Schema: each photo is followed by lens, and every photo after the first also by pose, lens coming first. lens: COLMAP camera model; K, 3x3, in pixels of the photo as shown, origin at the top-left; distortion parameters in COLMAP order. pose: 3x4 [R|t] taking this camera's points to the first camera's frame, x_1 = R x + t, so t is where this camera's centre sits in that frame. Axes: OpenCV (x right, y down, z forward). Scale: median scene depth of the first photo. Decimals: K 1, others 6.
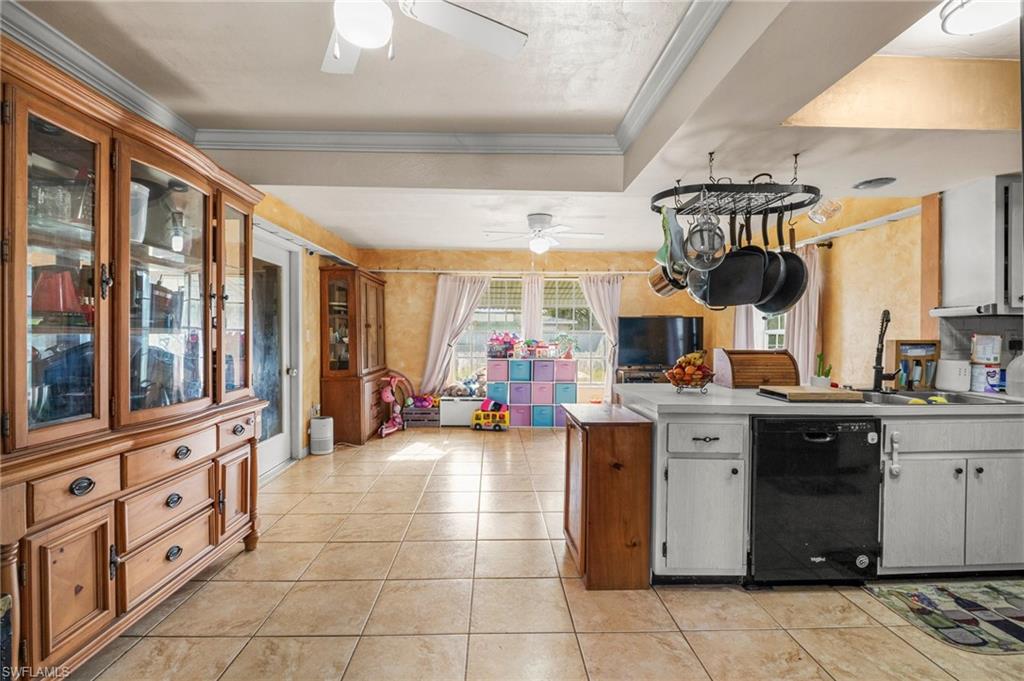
lens RADIAL K [[470.2, 0, 507.0], [0, 470.2, 337.4], [0, 0, 1]] dist [-0.000216, -0.004737]
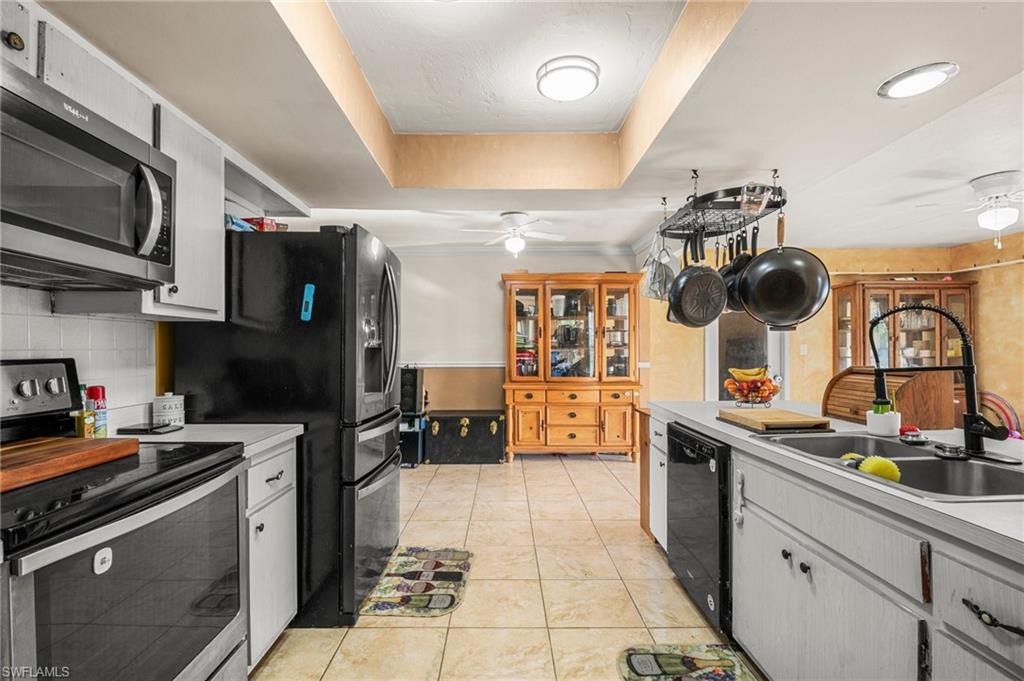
lens RADIAL K [[470.2, 0, 513.0], [0, 470.2, 346.7], [0, 0, 1]] dist [-0.000216, -0.004737]
pose [[-0.011324, -0.009731, -0.999889, 1.274325], [0.000111, 0.999953, -0.009733, -0.000058], [0.999936, -0.000221, -0.011323, 0.486511]]
